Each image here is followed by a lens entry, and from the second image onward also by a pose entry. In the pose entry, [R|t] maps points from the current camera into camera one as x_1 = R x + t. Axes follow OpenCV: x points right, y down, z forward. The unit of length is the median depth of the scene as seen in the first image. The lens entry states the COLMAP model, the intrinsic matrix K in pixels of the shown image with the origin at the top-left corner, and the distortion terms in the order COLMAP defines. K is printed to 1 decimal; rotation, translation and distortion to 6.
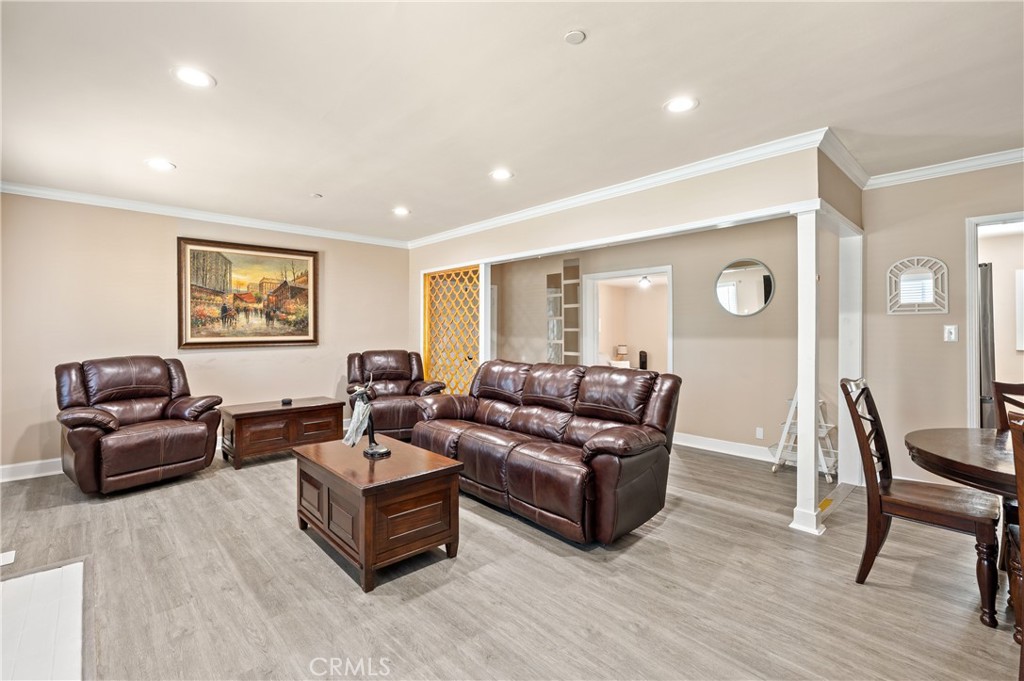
lens RADIAL K [[460.0, 0, 512.7], [0, 460.0, 333.4], [0, 0, 1]] dist [-0.000459, 0.000345]
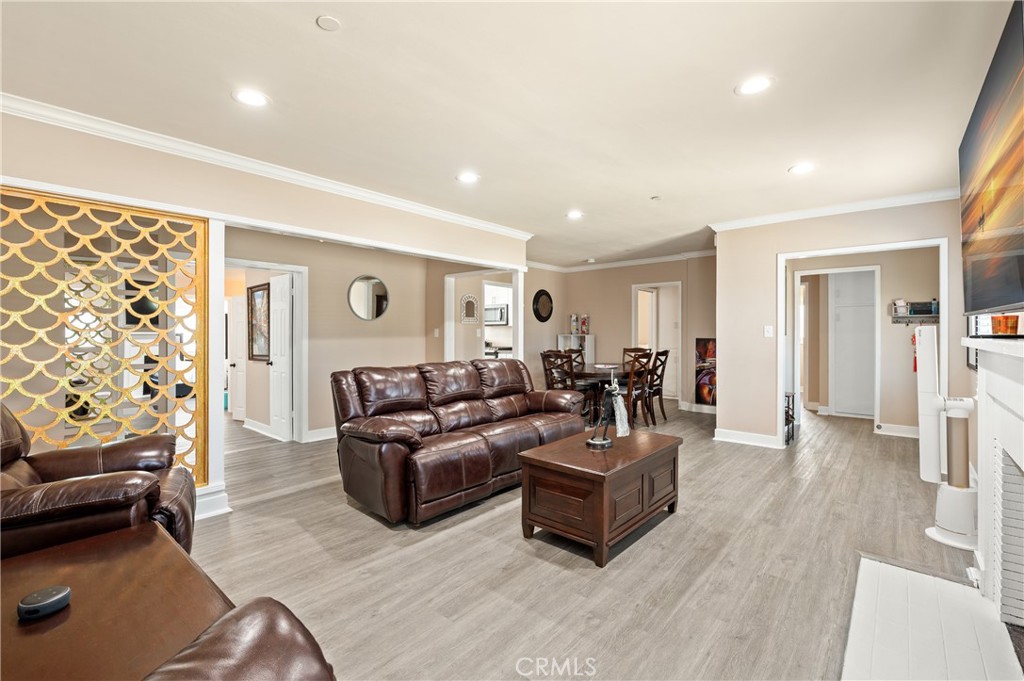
lens RADIAL K [[448.0, 0, 491.4], [0, 448.0, 338.9], [0, 0, 1]] dist [-0.001332, -0.000074]
pose [[-0.083336, -0.014809, 0.996411, -1.389323], [0.005196, 0.999870, 0.015295, -0.005257], [-0.996508, 0.006452, -0.083248, 1.407477]]
